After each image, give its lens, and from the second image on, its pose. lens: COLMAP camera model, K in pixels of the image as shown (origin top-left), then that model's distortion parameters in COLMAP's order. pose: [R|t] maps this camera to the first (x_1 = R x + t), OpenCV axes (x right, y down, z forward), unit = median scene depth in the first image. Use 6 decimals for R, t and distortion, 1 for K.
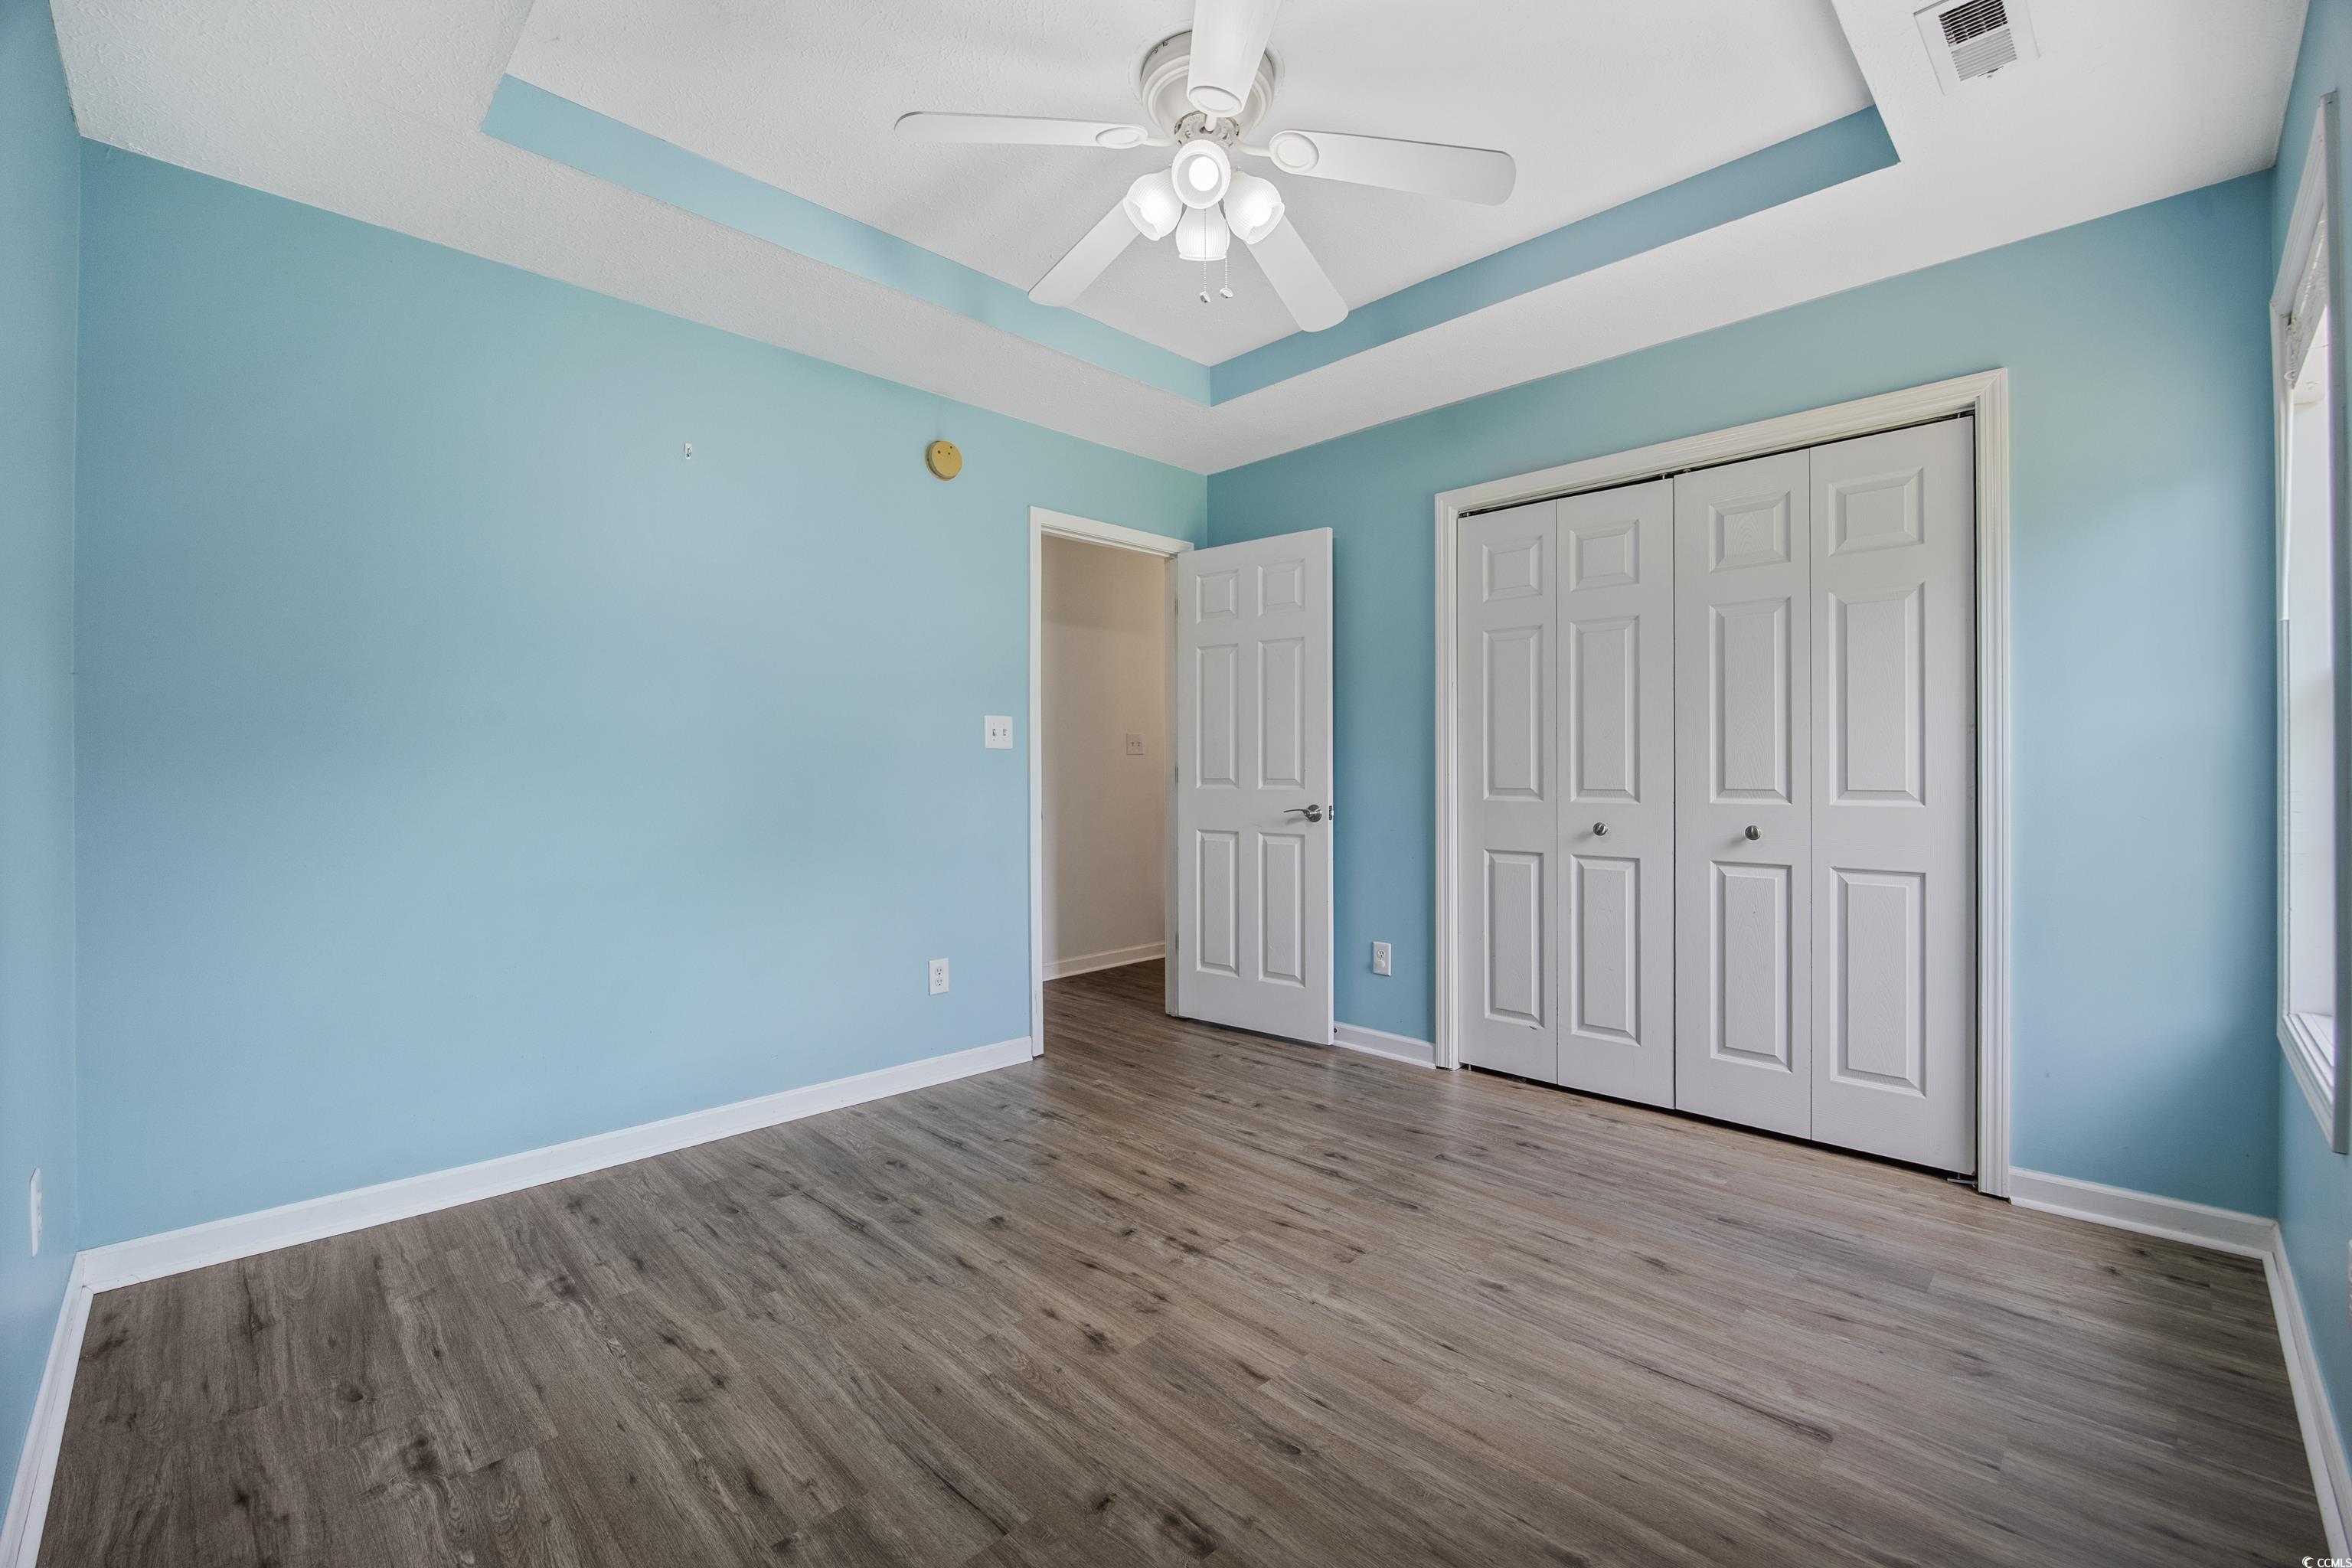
lens RADIAL K [[983.0, 0, 1176.0], [0, 983.0, 784.0], [0, 0, 1]] dist [-0.000043, -0.000009]
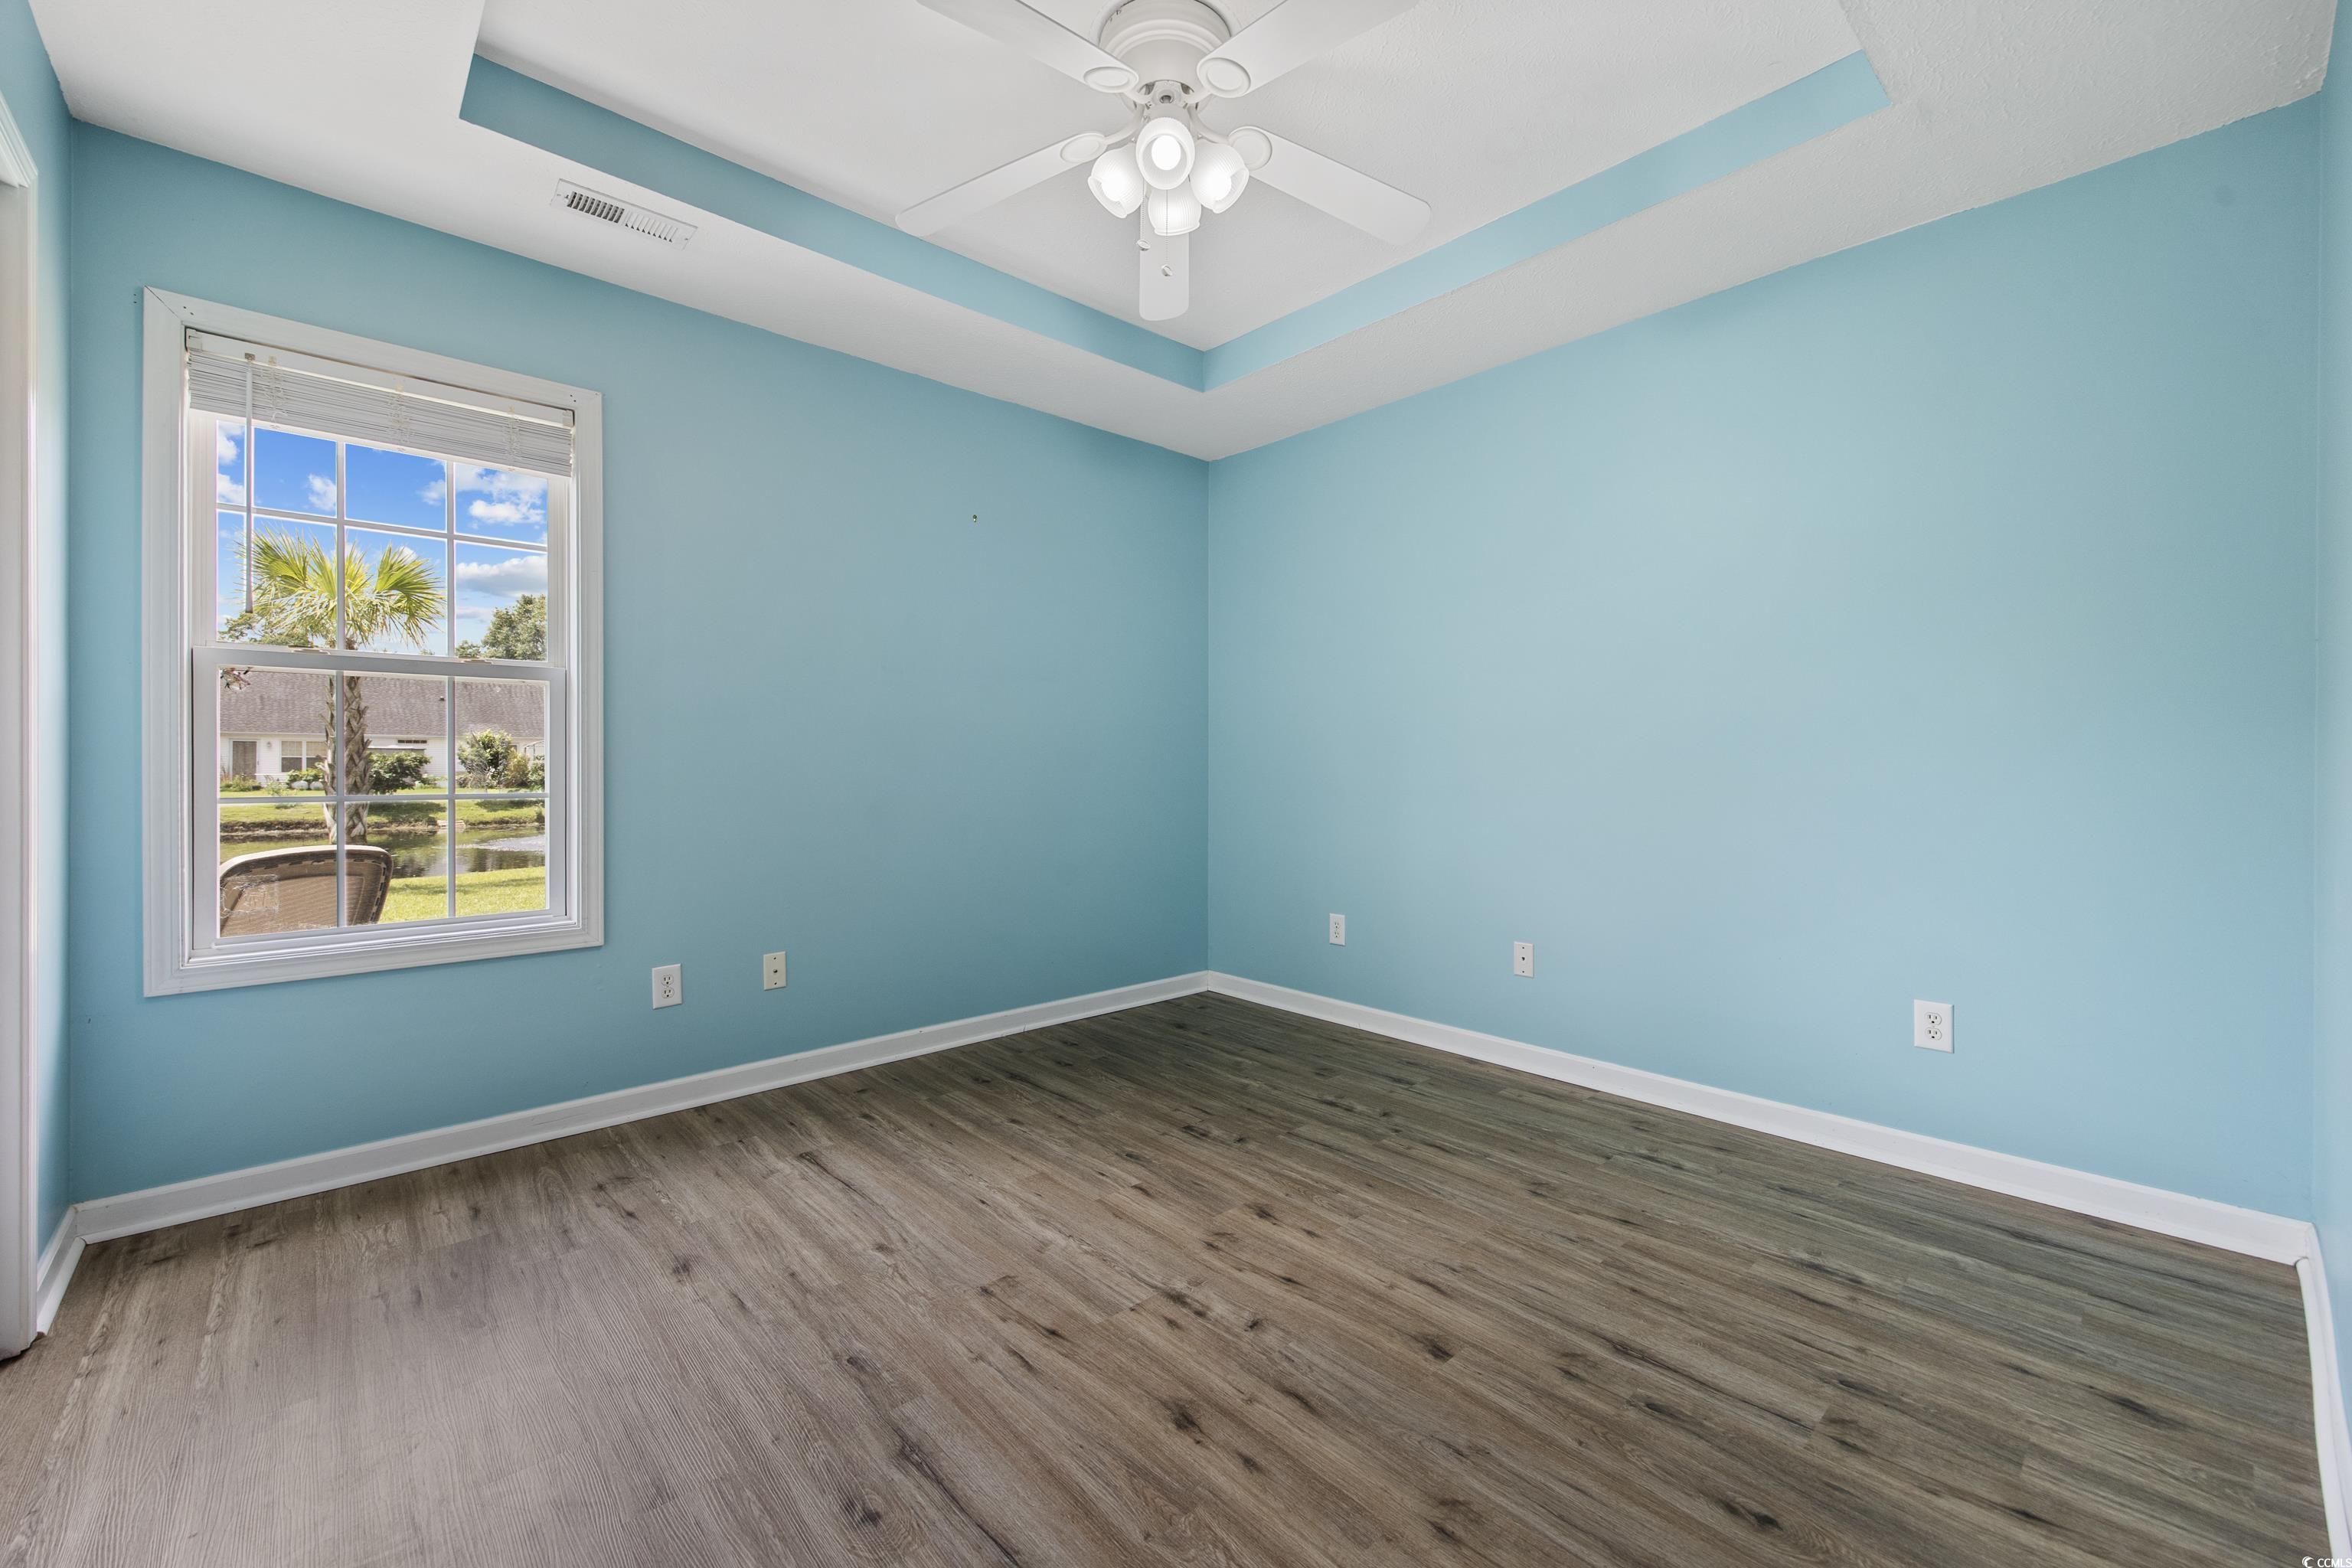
lens RADIAL K [[963.8, 0, 1180.9], [0, 963.8, 743.4], [0, 0, 1]] dist [-0.000559, 0.000027]
pose [[-0.999340, 0.005461, 0.035908, -0.022324], [0.005122, 0.999941, -0.009533, -0.000822], [-0.035958, -0.009343, -0.999310, 2.017833]]
